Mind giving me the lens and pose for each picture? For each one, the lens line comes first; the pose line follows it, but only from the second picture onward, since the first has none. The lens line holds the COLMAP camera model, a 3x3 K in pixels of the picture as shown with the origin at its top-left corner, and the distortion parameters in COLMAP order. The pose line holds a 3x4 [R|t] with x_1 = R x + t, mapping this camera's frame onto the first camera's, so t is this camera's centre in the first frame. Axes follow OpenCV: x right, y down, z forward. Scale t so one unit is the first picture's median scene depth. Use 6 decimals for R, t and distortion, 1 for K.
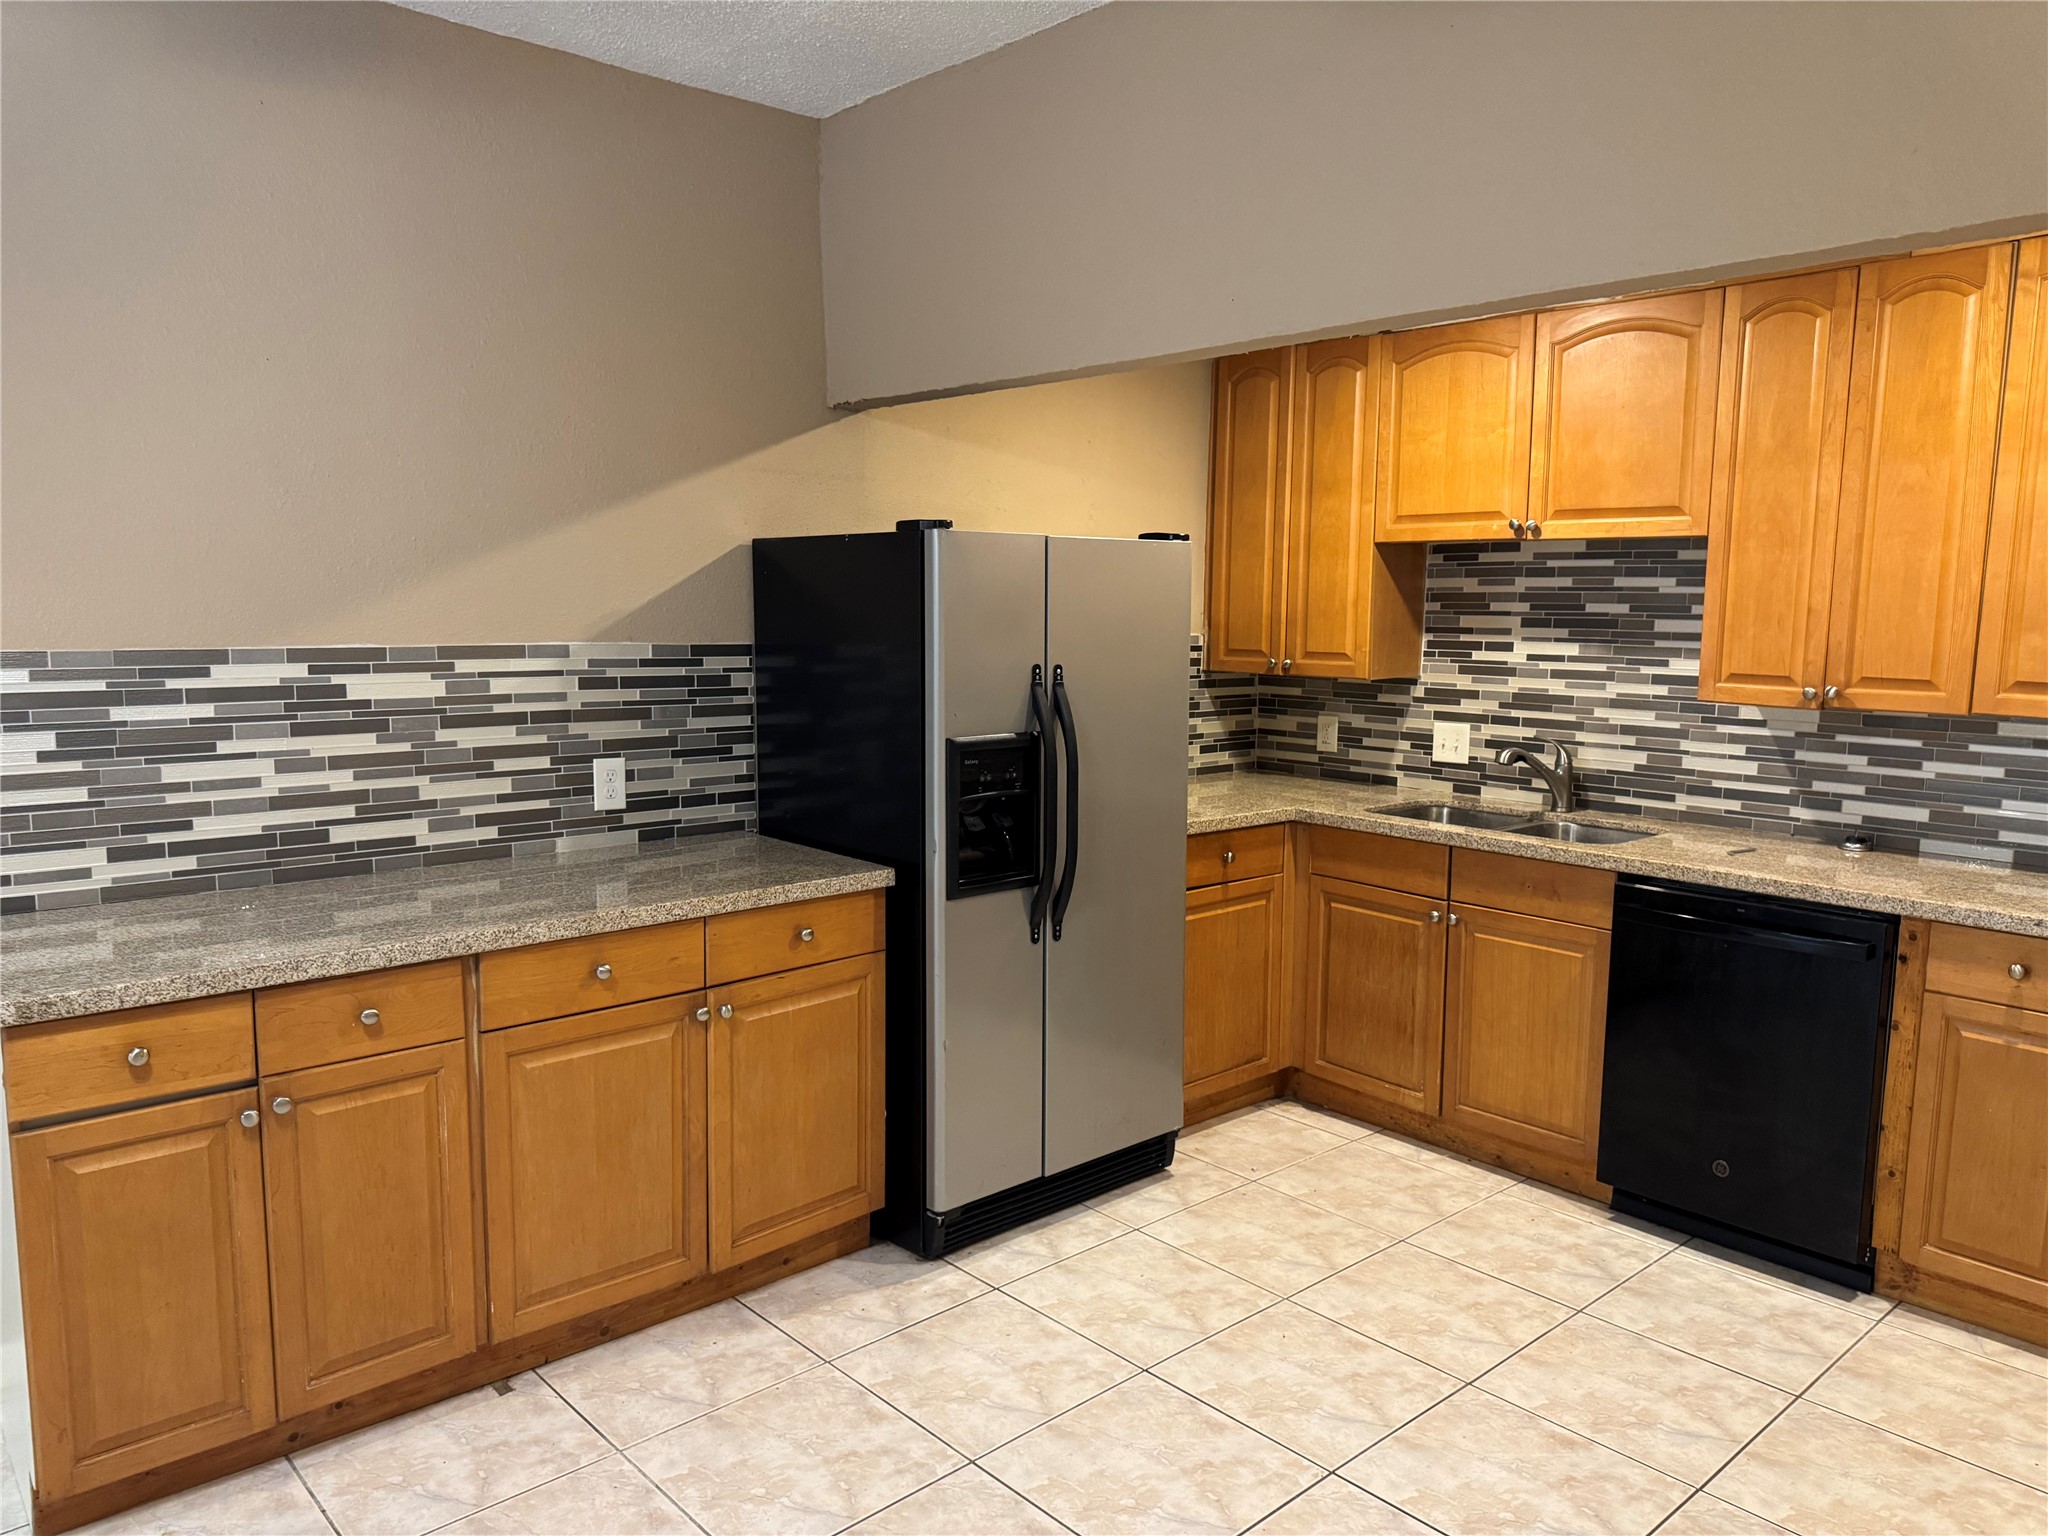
lens RADIAL K [[1464.9, 0, 1019.4], [0, 1464.9, 784.8], [0, 0, 1]] dist [0.088830, -0.111195]
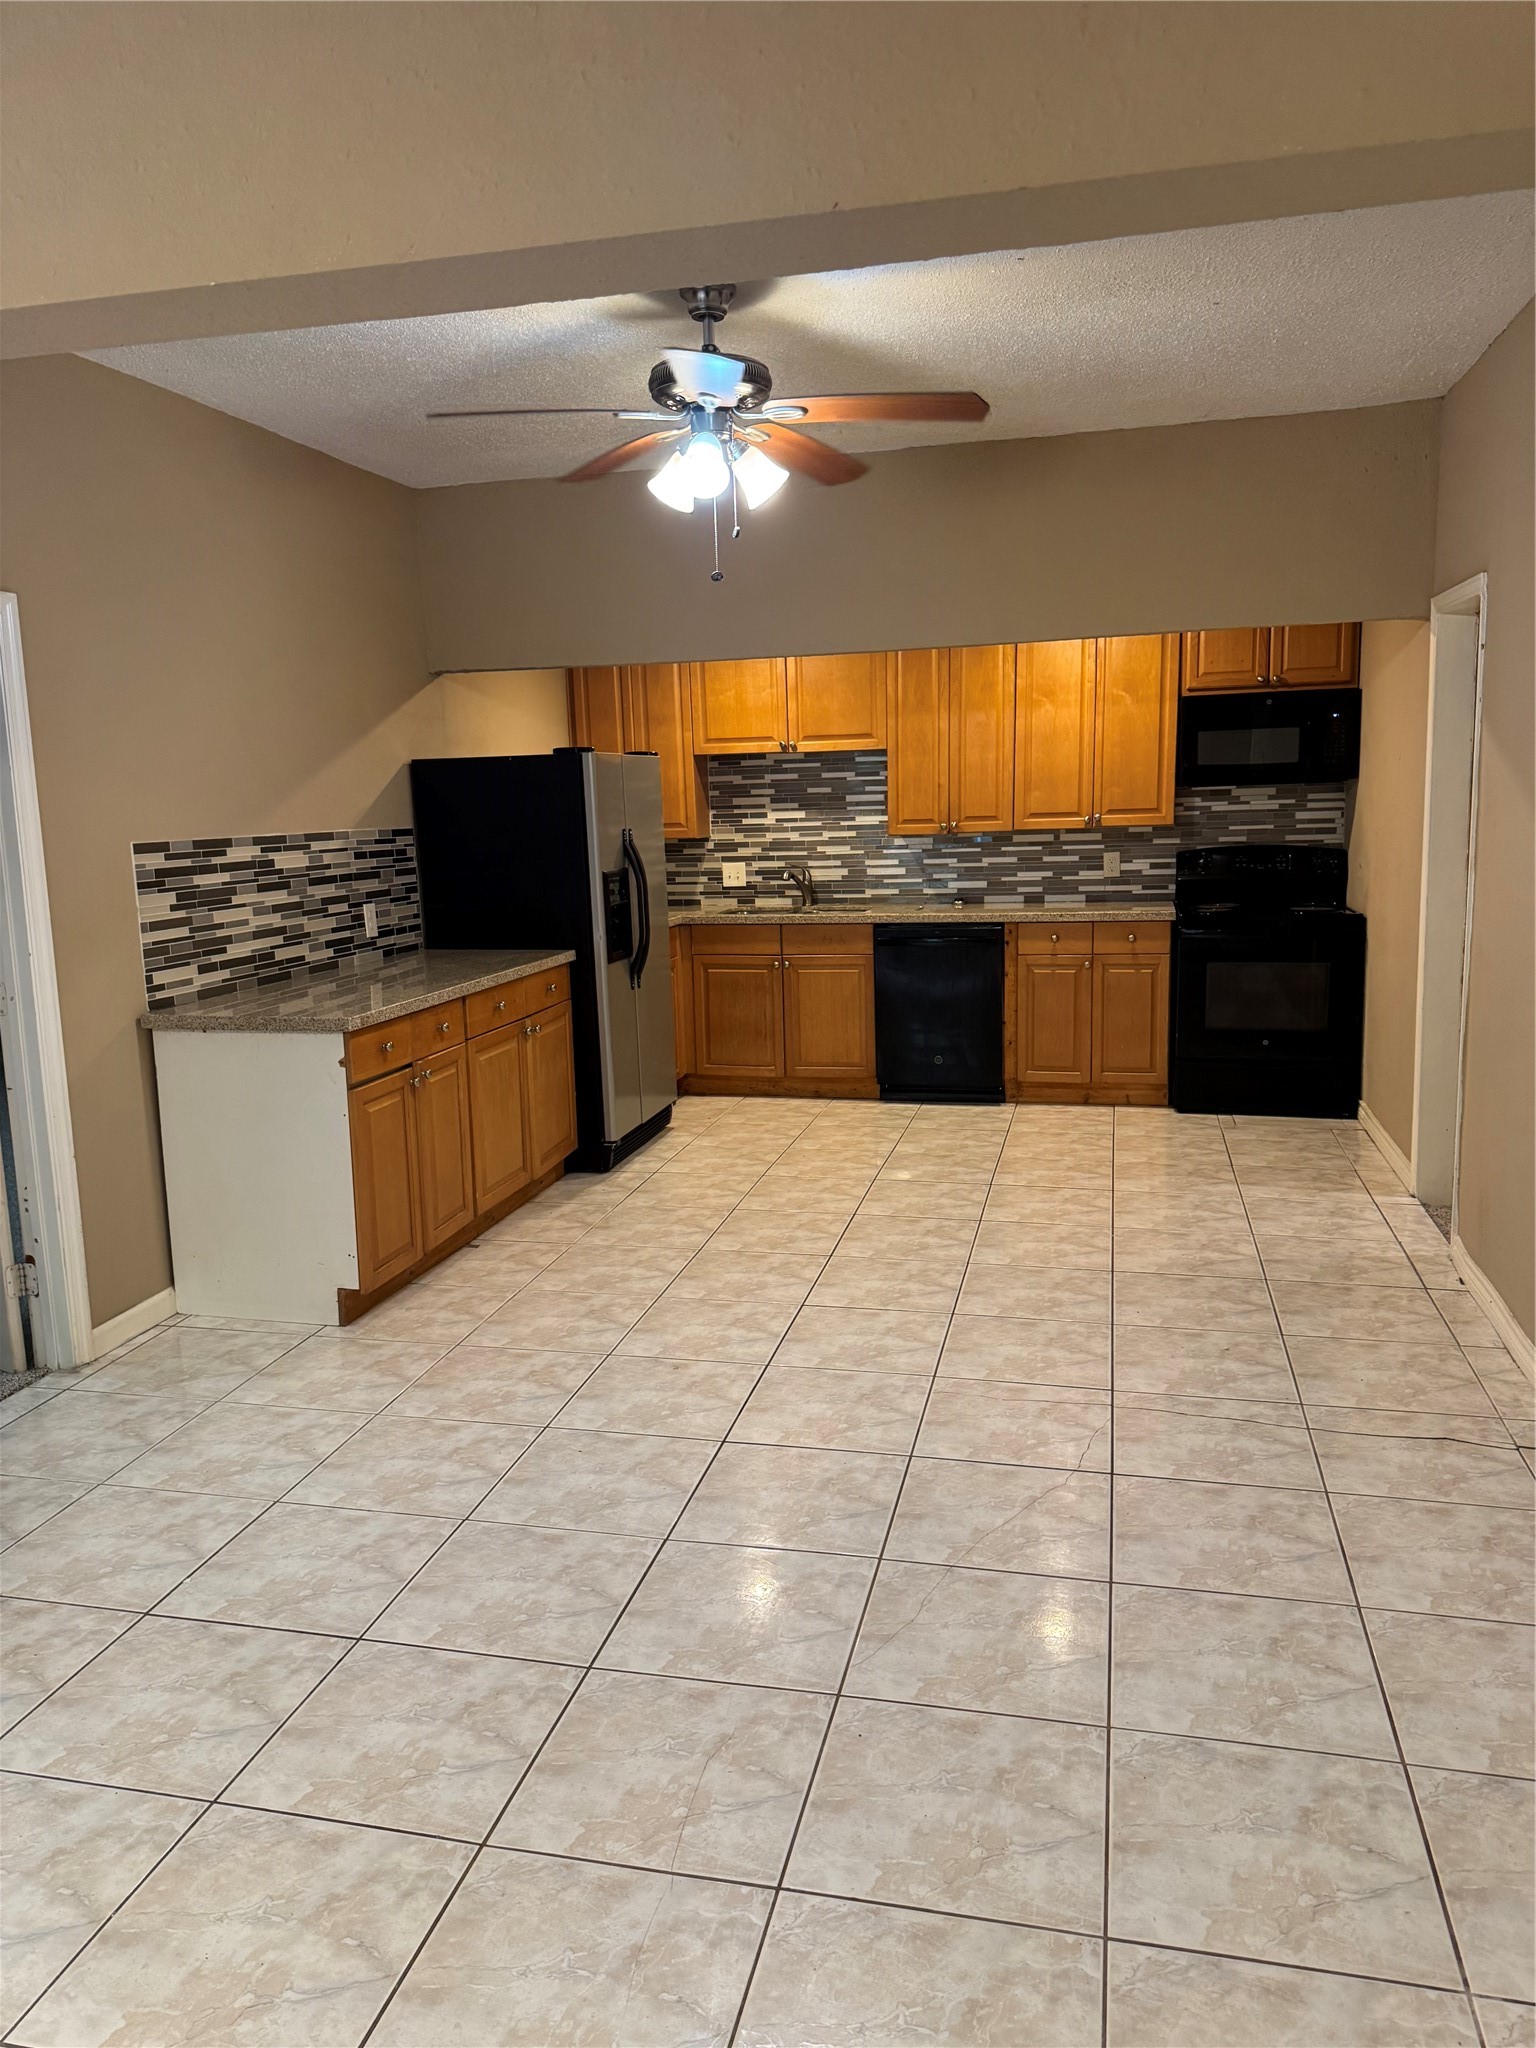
lens RADIAL K [[1473.2, 0, 768.0], [0, 1473.2, 1024.0], [0, 0, 1]] dist [0.276084, -0.399727]
pose [[0.827528, -0.123453, 0.547683, -0.790750], [0.110670, 0.992253, 0.056445, 0.063533], [-0.550409, 0.013902, 0.834780, -0.545304]]
